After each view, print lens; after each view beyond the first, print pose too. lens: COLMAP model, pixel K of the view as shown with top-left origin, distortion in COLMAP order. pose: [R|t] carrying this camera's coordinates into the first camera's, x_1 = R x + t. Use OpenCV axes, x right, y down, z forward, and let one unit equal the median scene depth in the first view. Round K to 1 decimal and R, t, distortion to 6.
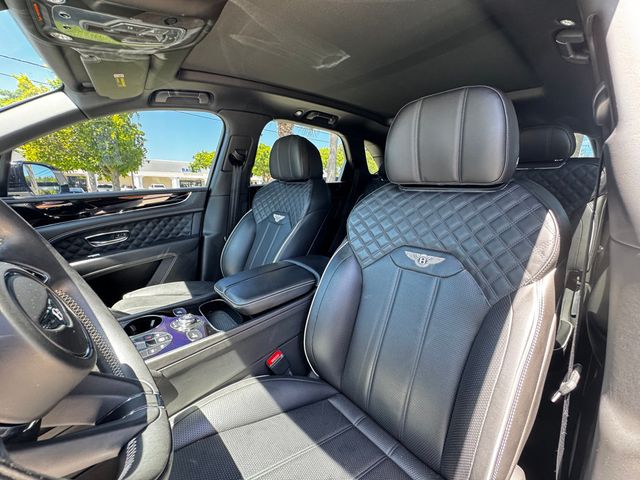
lens RADIAL K [[257.3, 0, 320.0], [0, 257.3, 240.0], [0, 0, 1]] dist [0.001111, 0.000309]
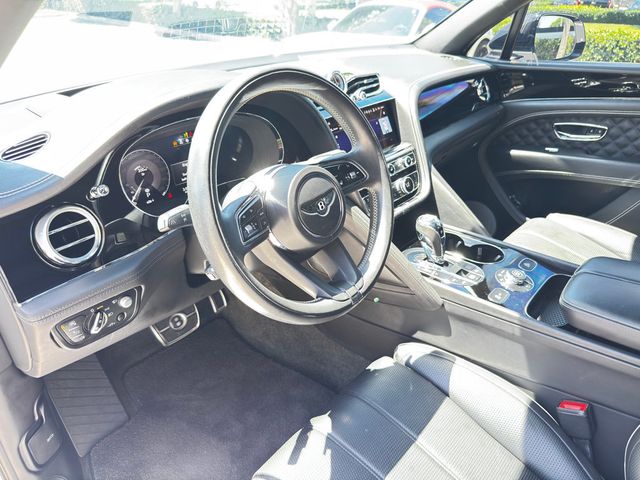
lens RADIAL K [[460.1, 0, 320.0], [0, 460.1, 240.0], [0, 0, 1]] dist [0.002090, -0.000099]
pose [[0.149649, 0.476801, -0.866179, 0.482247], [-0.215849, 0.870668, 0.441980, -0.241987], [0.964891, 0.120822, 0.233211, 0.096617]]
